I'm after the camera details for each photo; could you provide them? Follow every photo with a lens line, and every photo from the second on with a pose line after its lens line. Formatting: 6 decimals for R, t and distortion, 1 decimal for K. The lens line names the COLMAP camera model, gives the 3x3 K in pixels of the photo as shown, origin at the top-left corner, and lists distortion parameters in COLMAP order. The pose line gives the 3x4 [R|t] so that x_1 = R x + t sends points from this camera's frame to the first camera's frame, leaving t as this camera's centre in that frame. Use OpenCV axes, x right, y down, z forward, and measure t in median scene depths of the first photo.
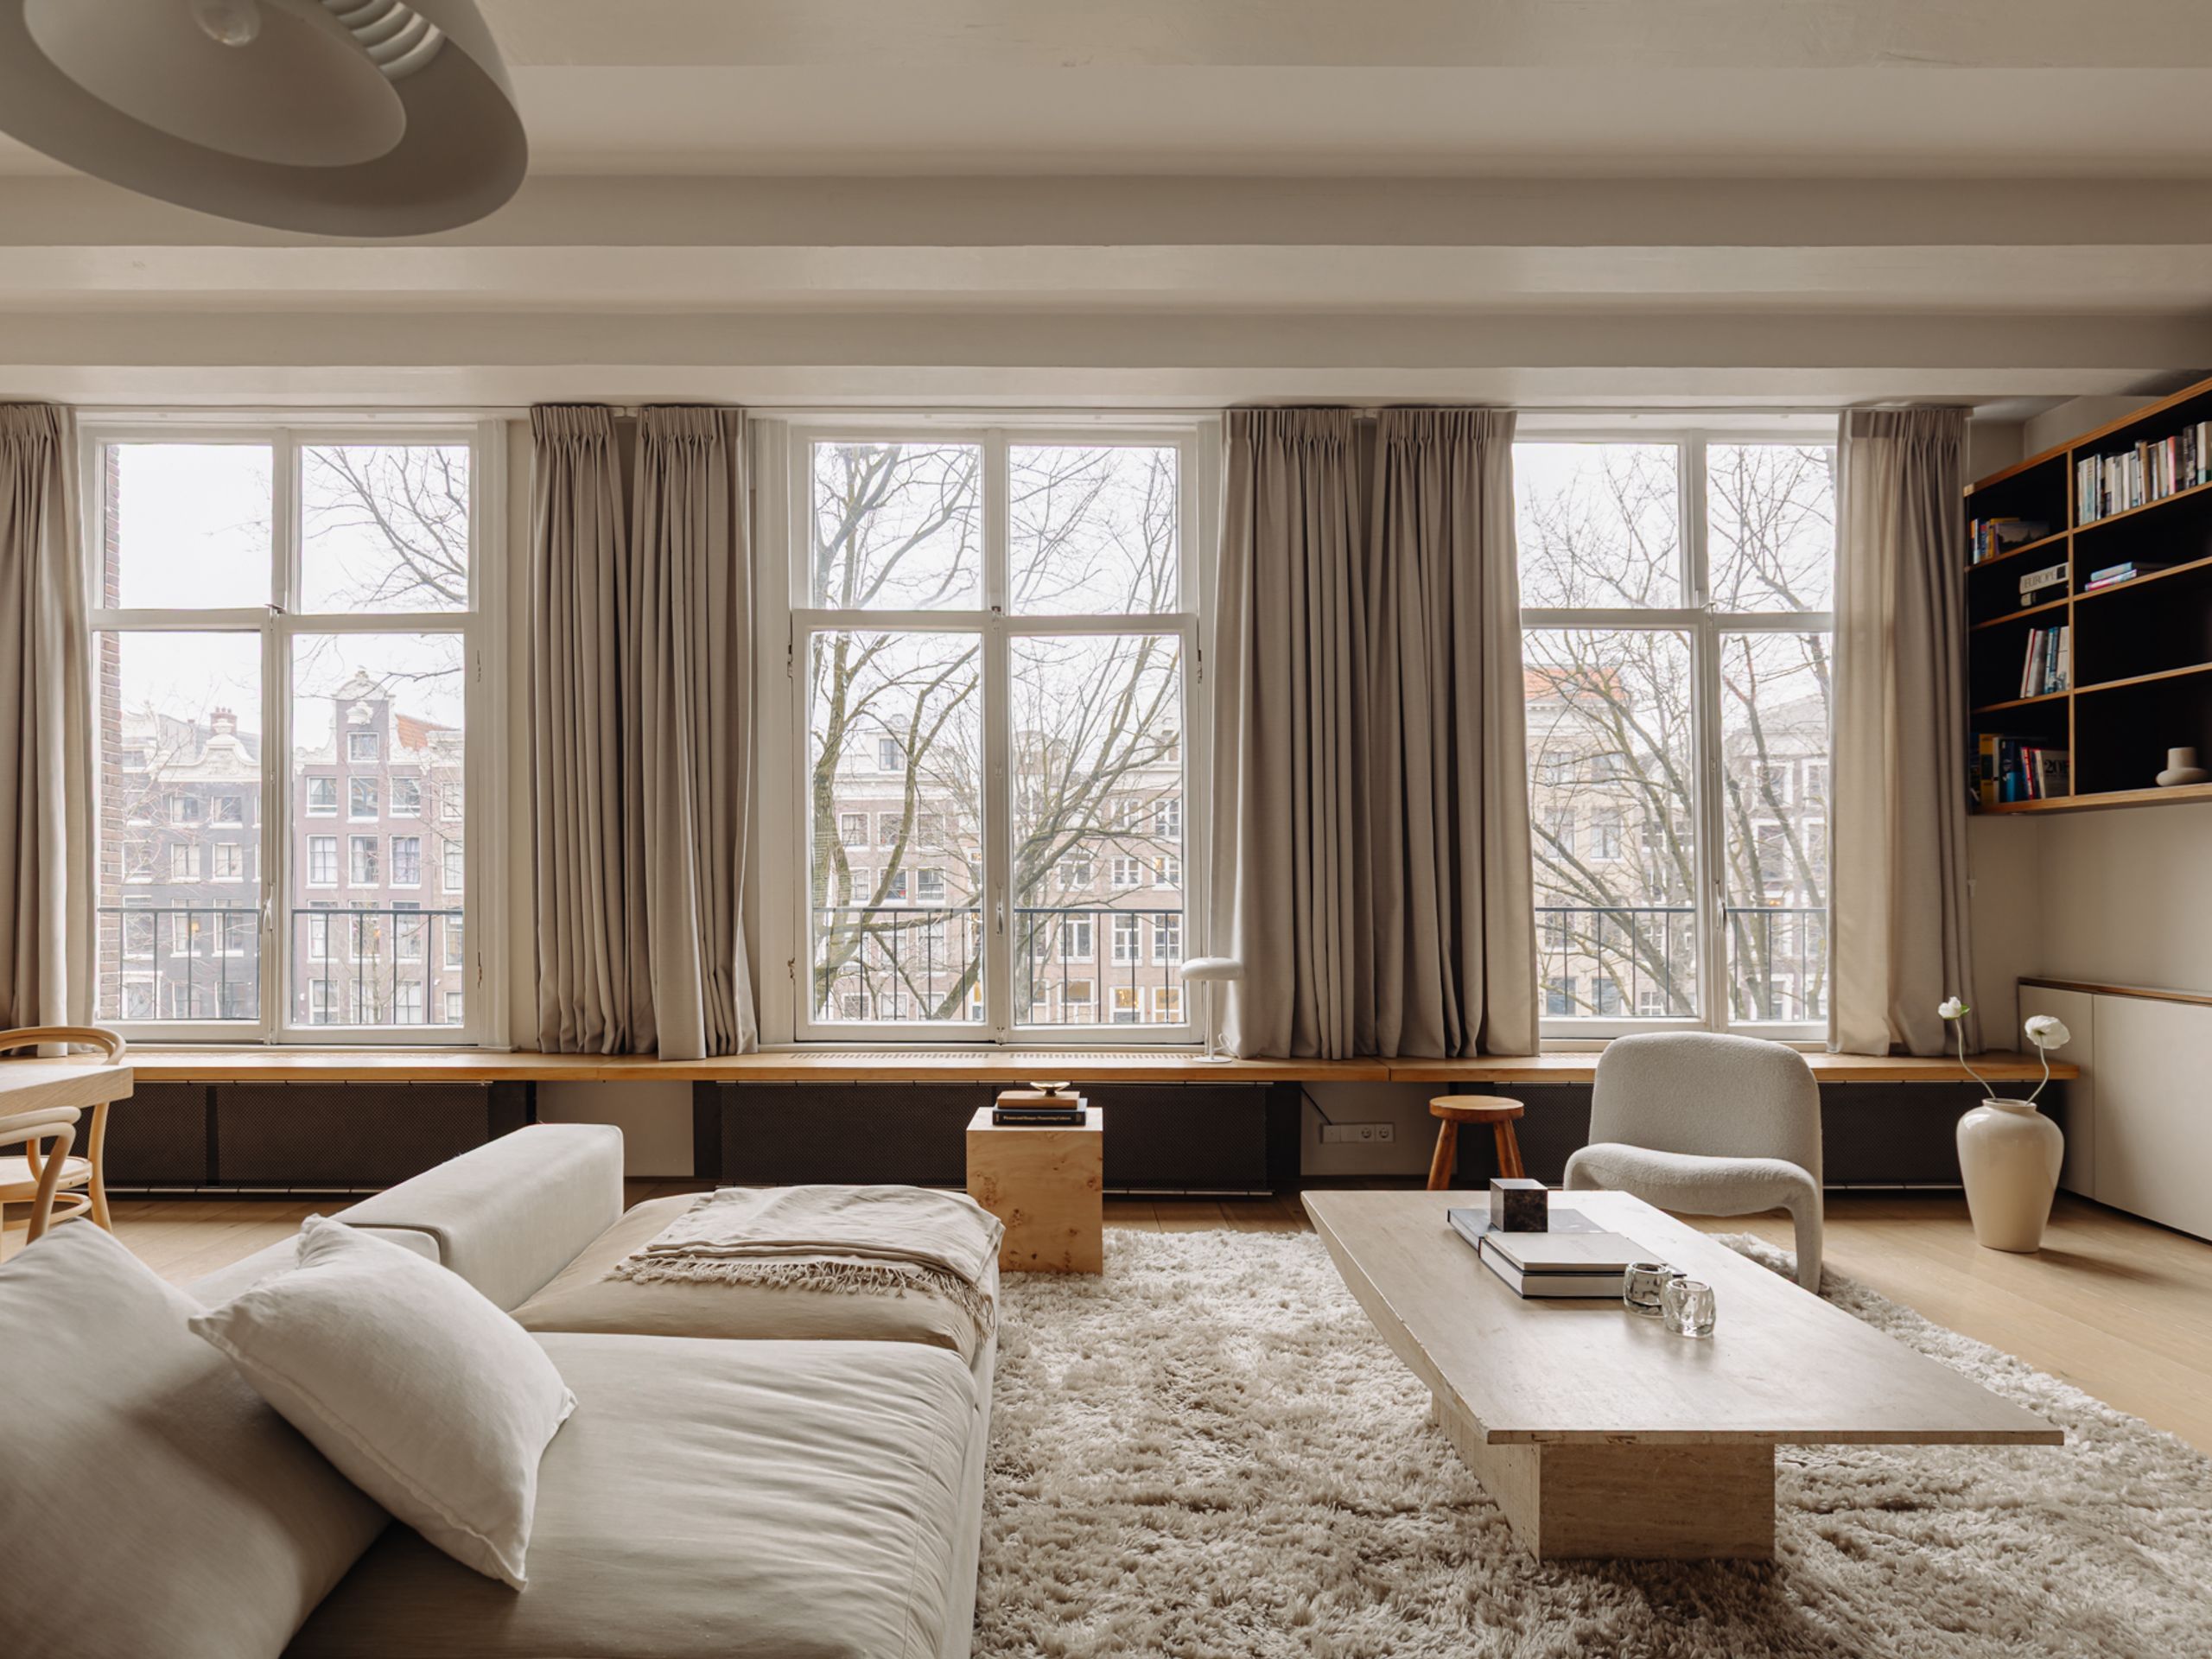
lens RADIAL K [[1276.7, 0, 1085.7], [0, 1276.7, 894.3], [0, 0, 1]] dist [0.002309, -0.000203]
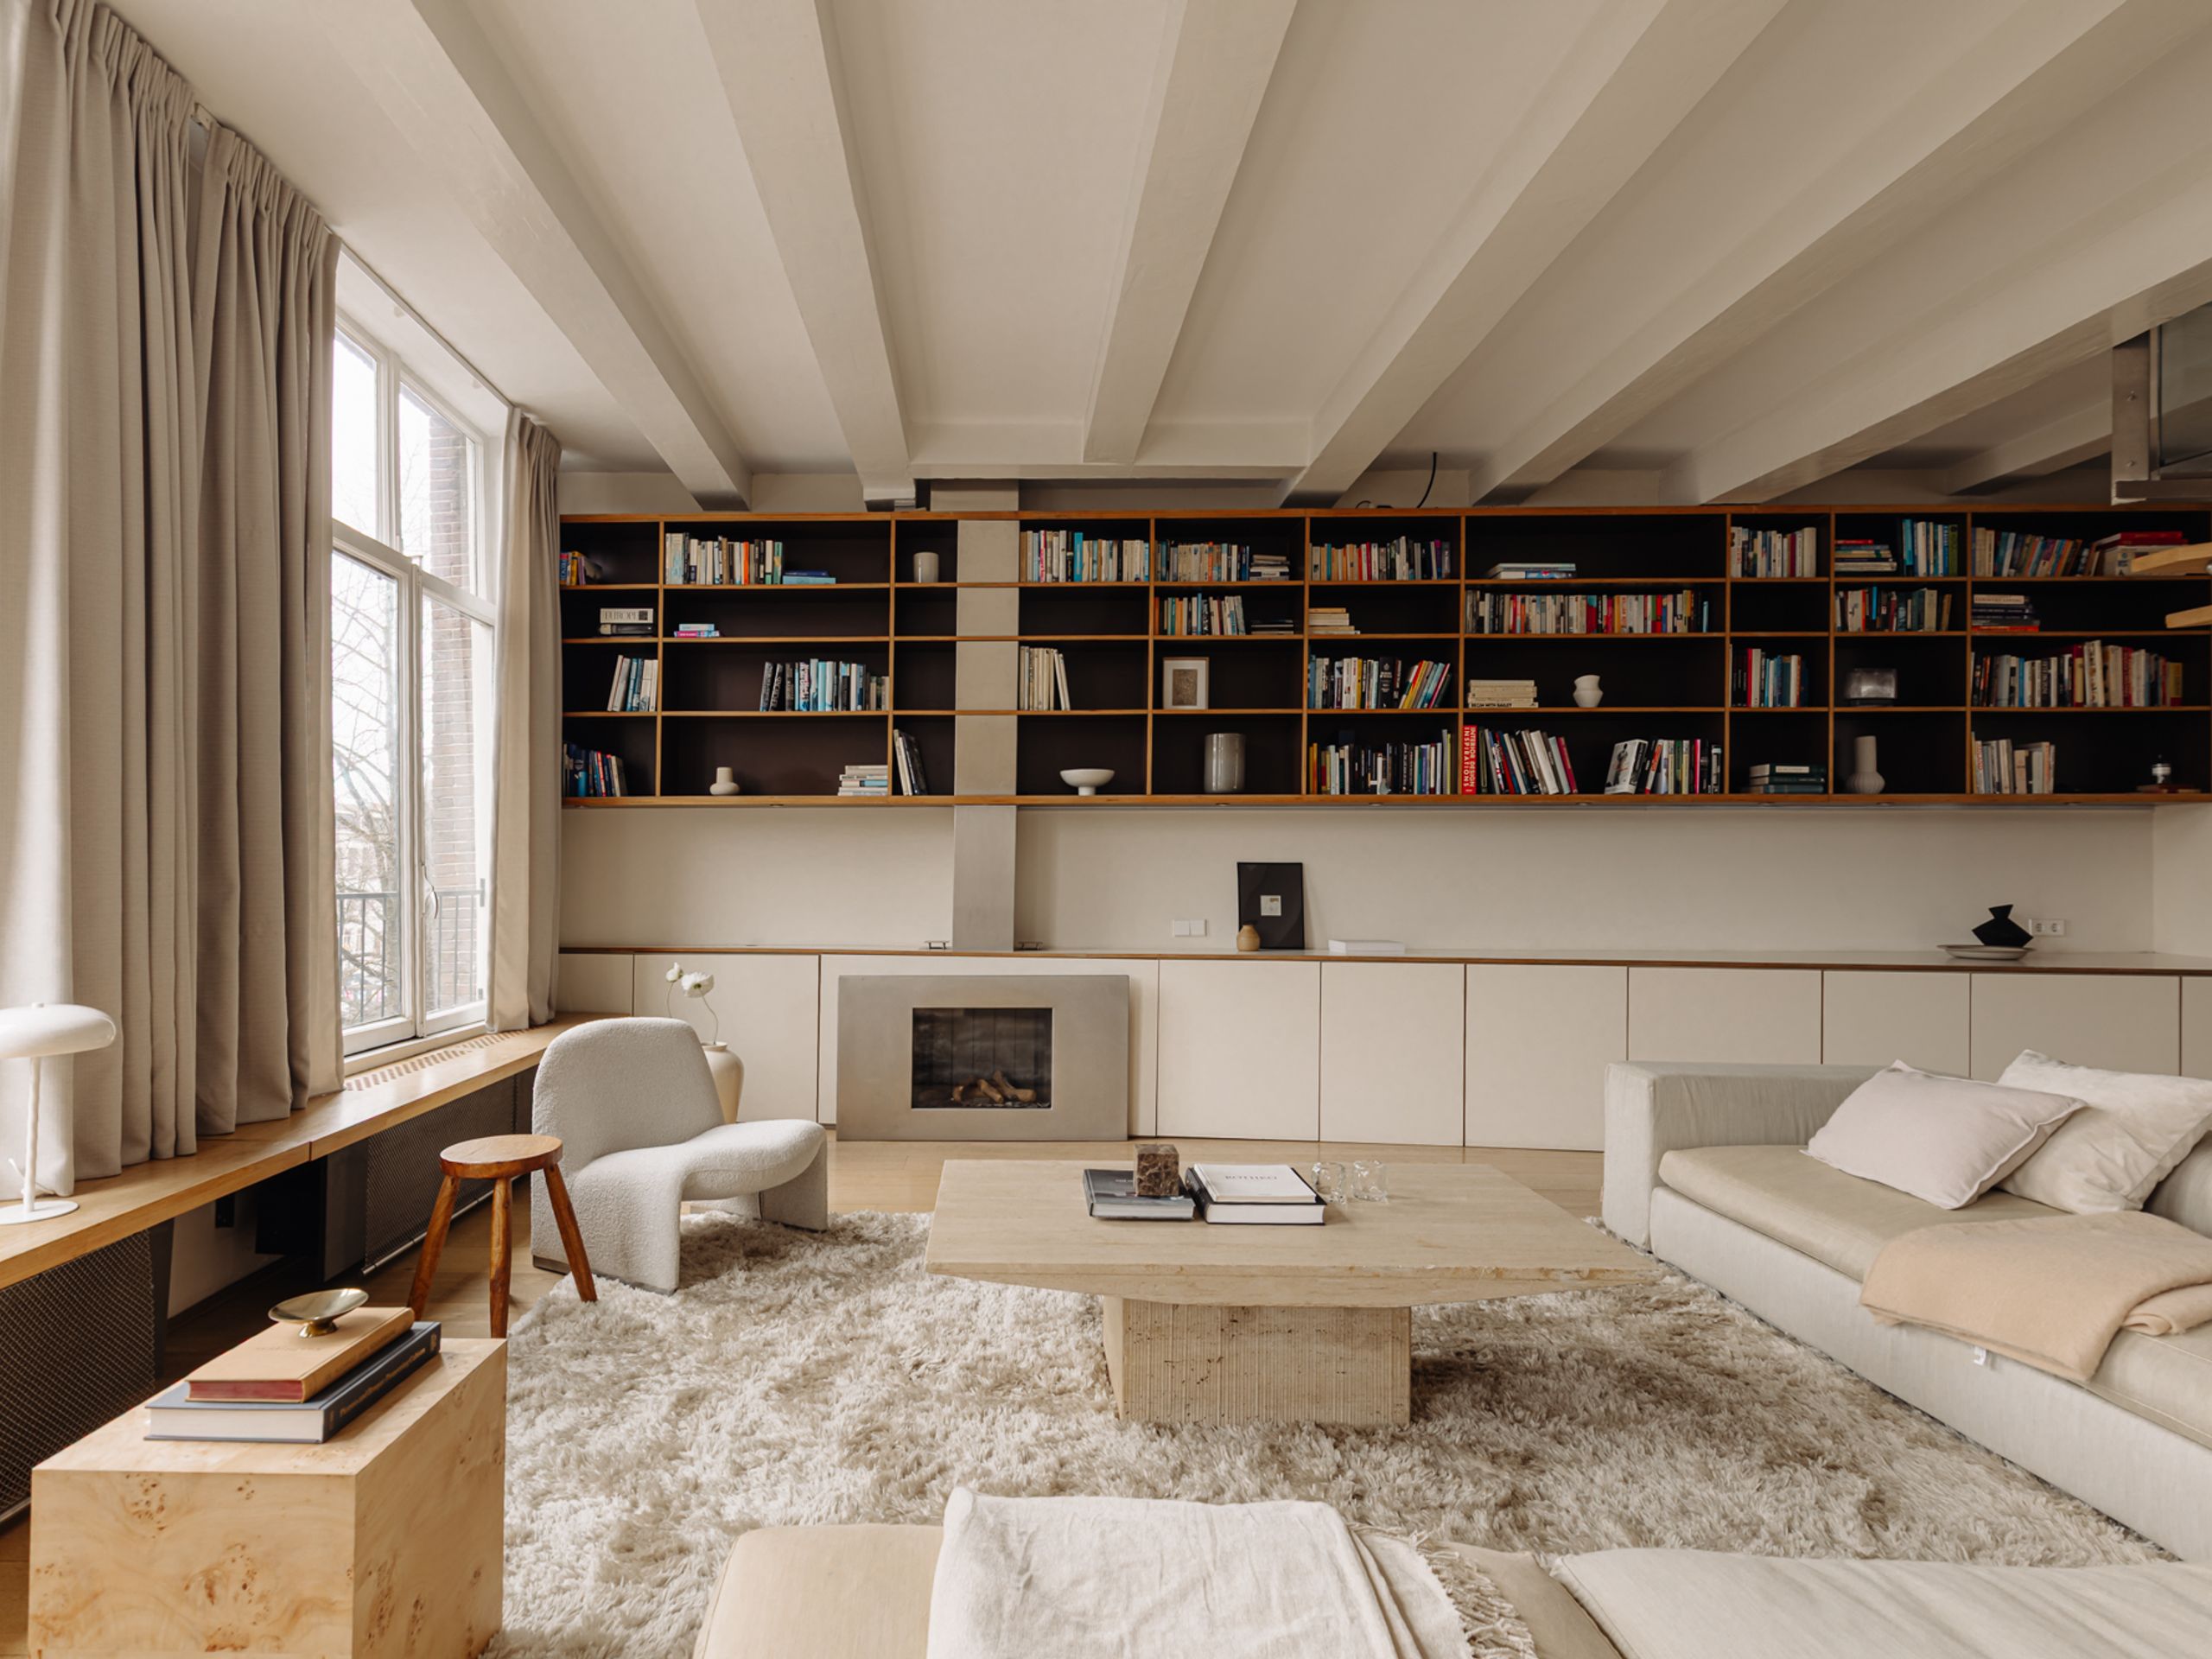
lens RADIAL K [[1132.4, 0, 1077.1], [0, 1132.4, 865.1], [0, 0, 1]] dist [0.014946, -0.003477]
pose [[0.026597, 0.012919, 0.999563, -0.304830], [0.007868, 0.999883, -0.013133, 0.007406], [-0.999615, 0.008213, 0.026492, 0.523705]]
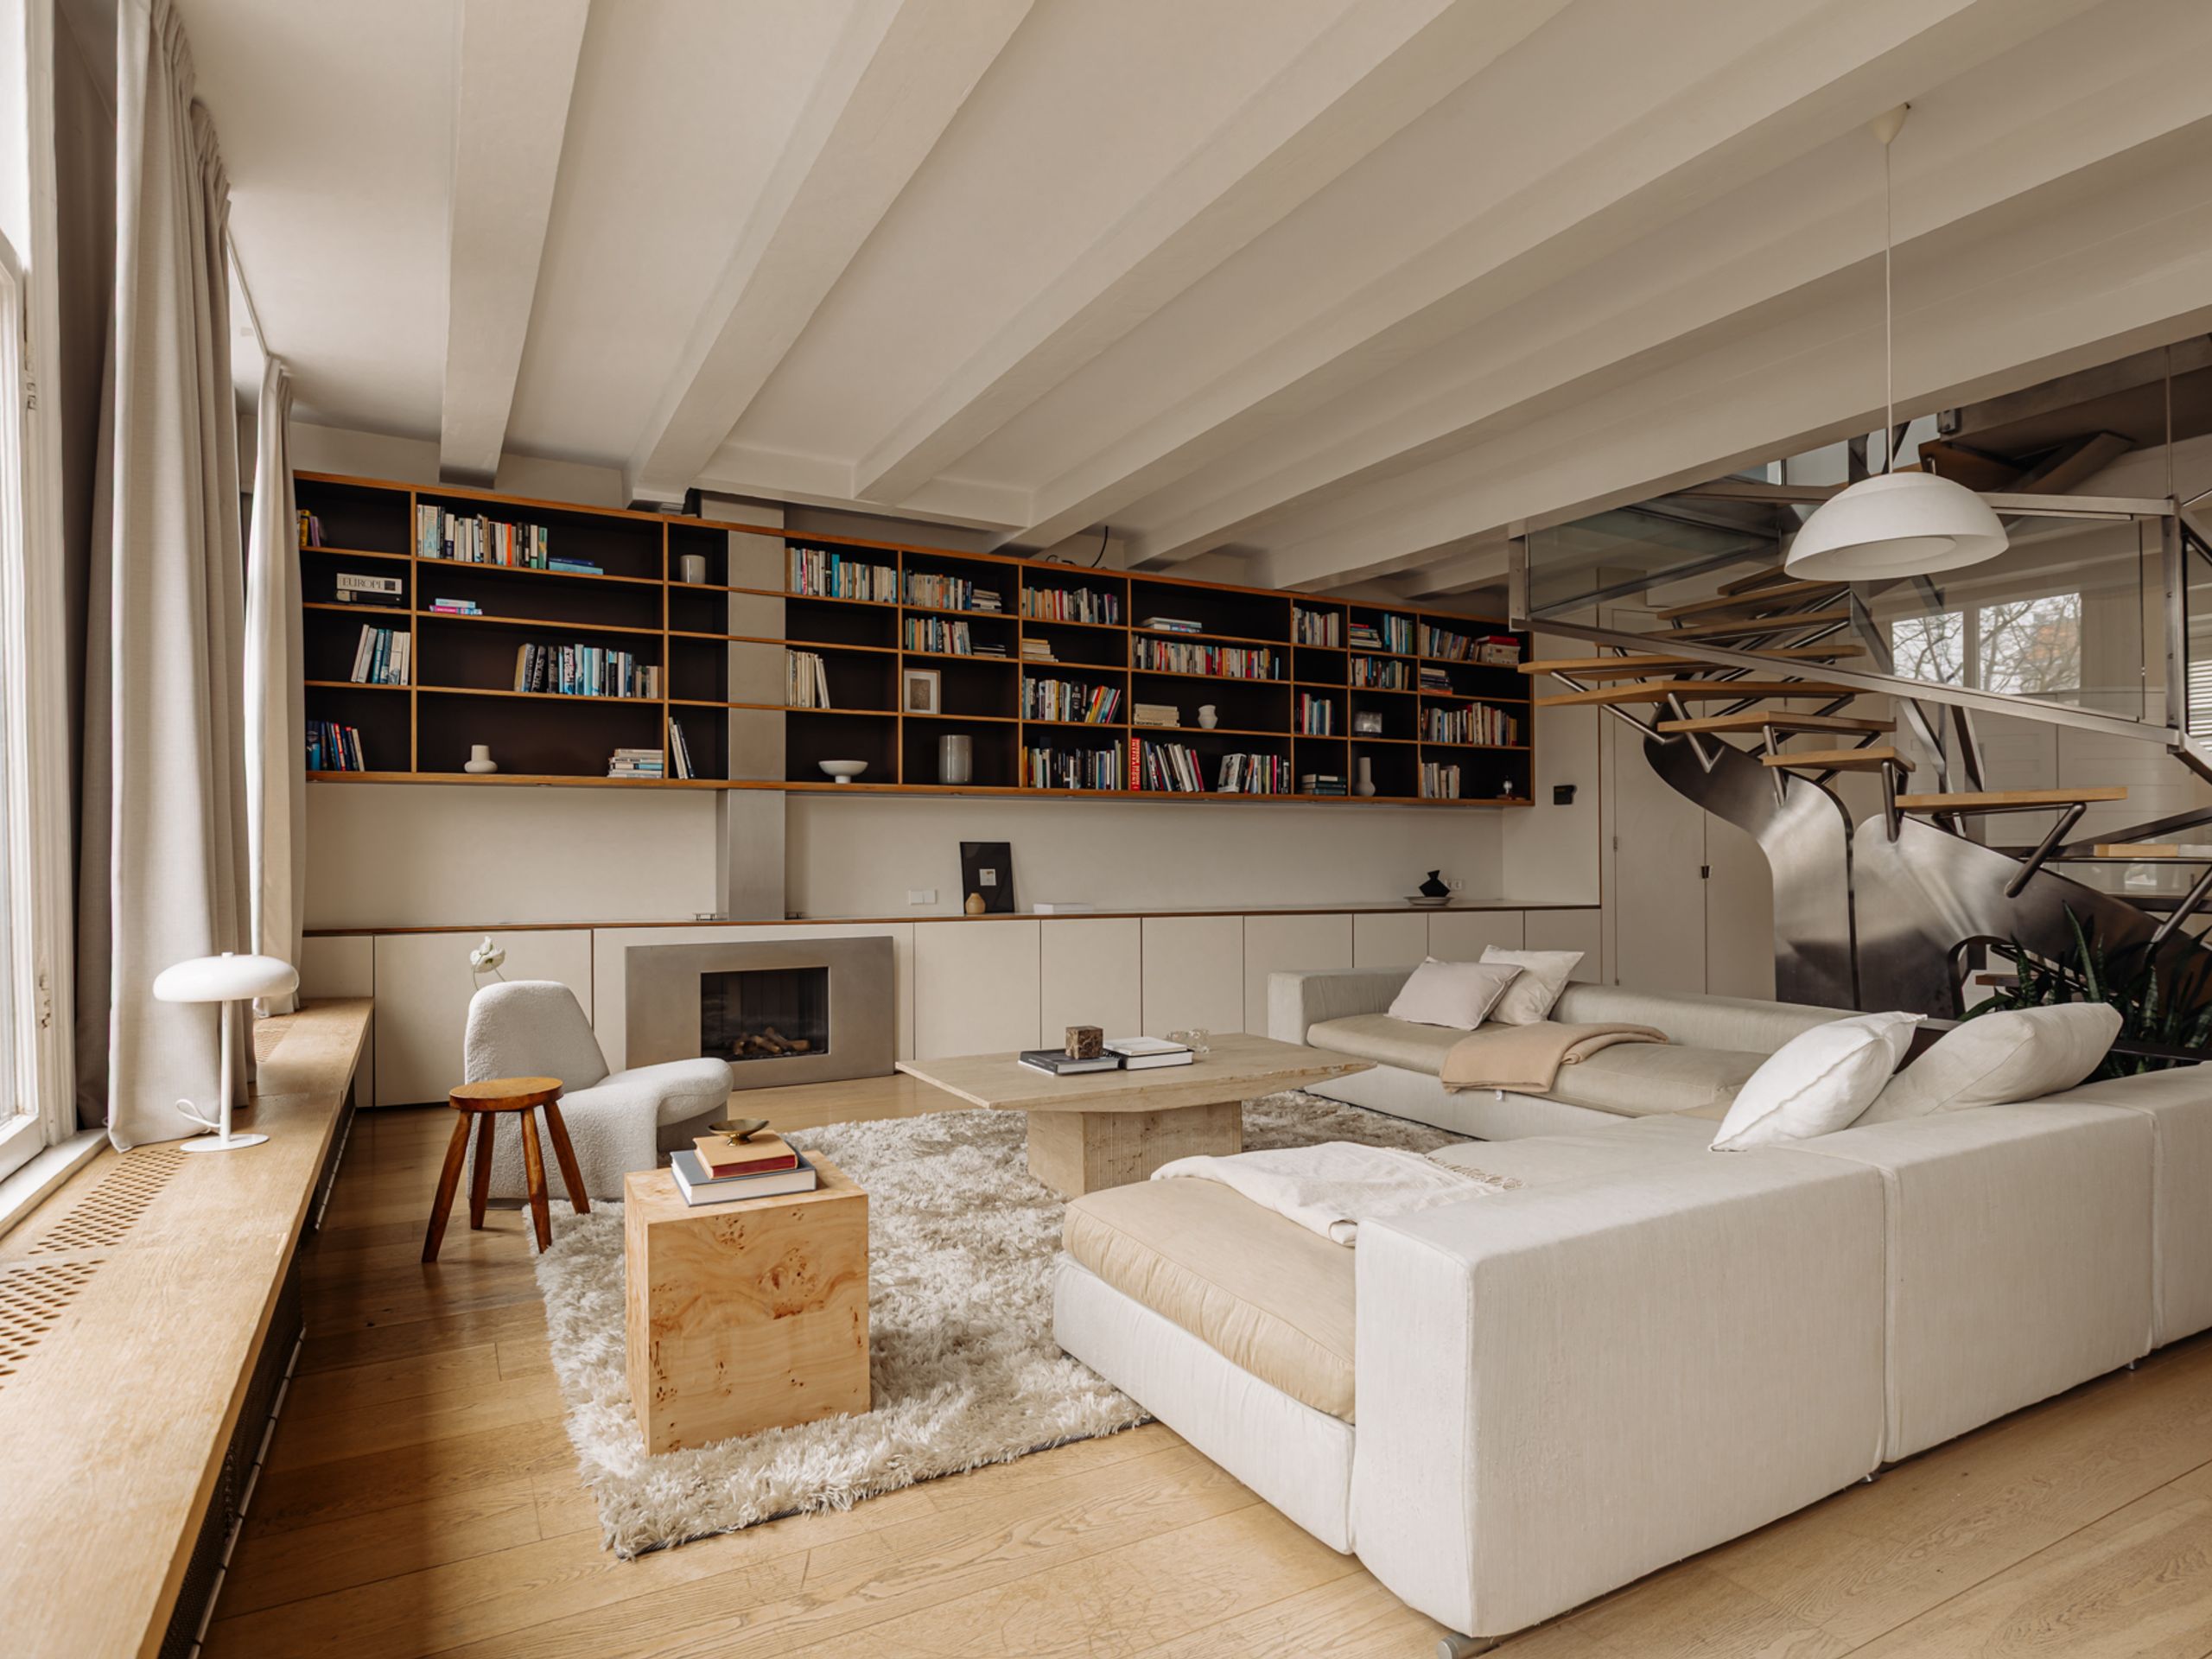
lens RADIAL K [[1169.7, 0, 1130.1], [0, 1169.7, 860.0], [0, 0, 1]] dist [0.016306, -0.002297]
pose [[-0.459551, 0.010800, 0.888086, -0.508609], [0.016850, 0.999852, -0.003440, 0.020701], [-0.887992, 0.013383, -0.459665, 0.846688]]
